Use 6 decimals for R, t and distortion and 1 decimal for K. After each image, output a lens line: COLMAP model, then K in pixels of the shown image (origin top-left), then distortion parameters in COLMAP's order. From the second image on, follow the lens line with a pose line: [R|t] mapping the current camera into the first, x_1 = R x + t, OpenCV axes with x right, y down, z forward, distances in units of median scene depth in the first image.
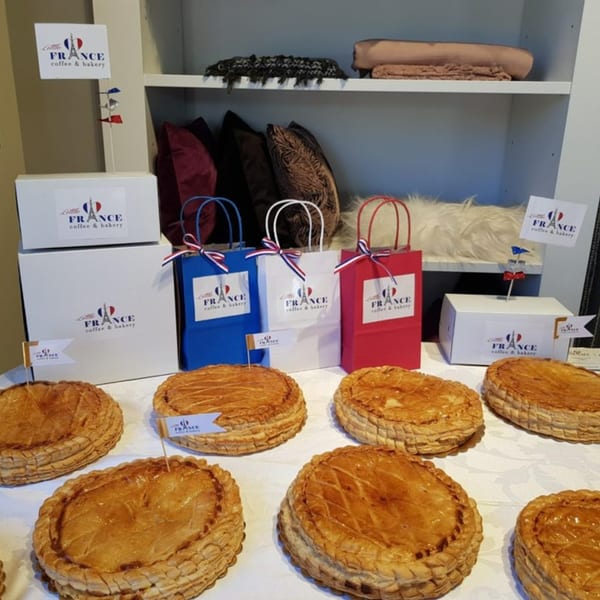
lens RADIAL K [[612.6, 0, 290.1], [0, 612.6, 301.8], [0, 0, 1]] dist [0.107556, -0.253624]
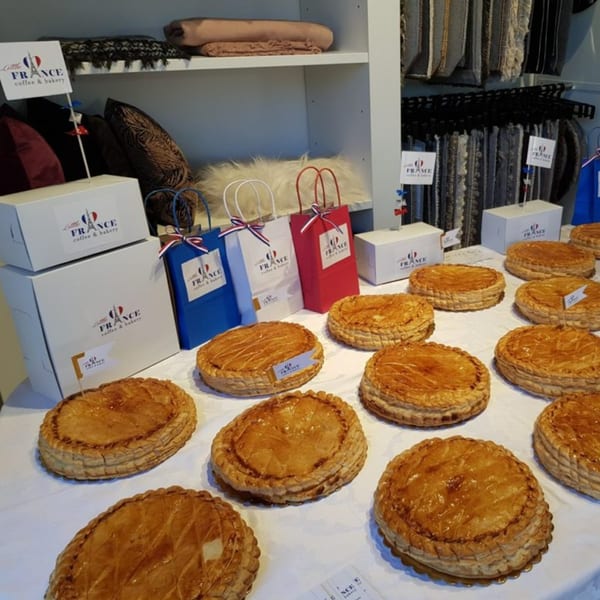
lens RADIAL K [[614.3, 0, 398.3], [0, 614.3, 299.0], [0, 0, 1]] dist [0.075227, -0.129360]
pose [[0.813921, -0.255584, 0.521737, -0.432508], [0.213366, 0.966781, 0.140744, -0.050698], [-0.540377, -0.003233, 0.841417, -0.153144]]
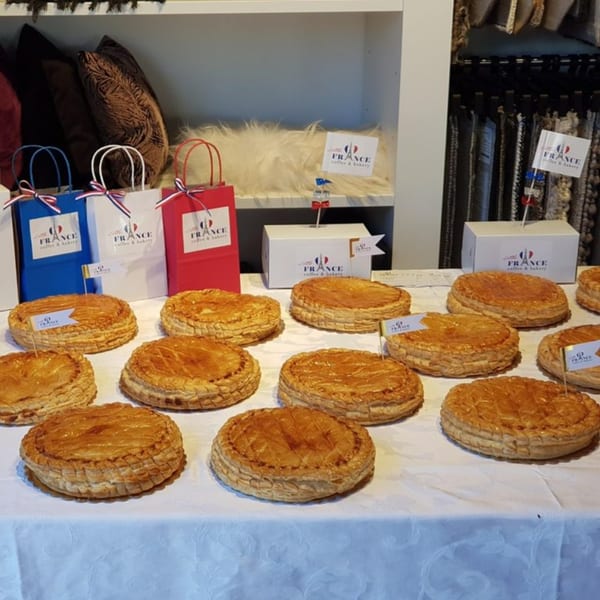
lens RADIAL K [[1167.4, 0, 218.5], [0, 1167.4, 298.9], [0, 0, 1]] dist [0.130448, -0.494605]
pose [[0.994154, -0.057244, 0.091545, -0.019359], [0.056781, 0.998357, 0.007656, 0.106016], [-0.091833, -0.002413, 0.995772, -1.133288]]
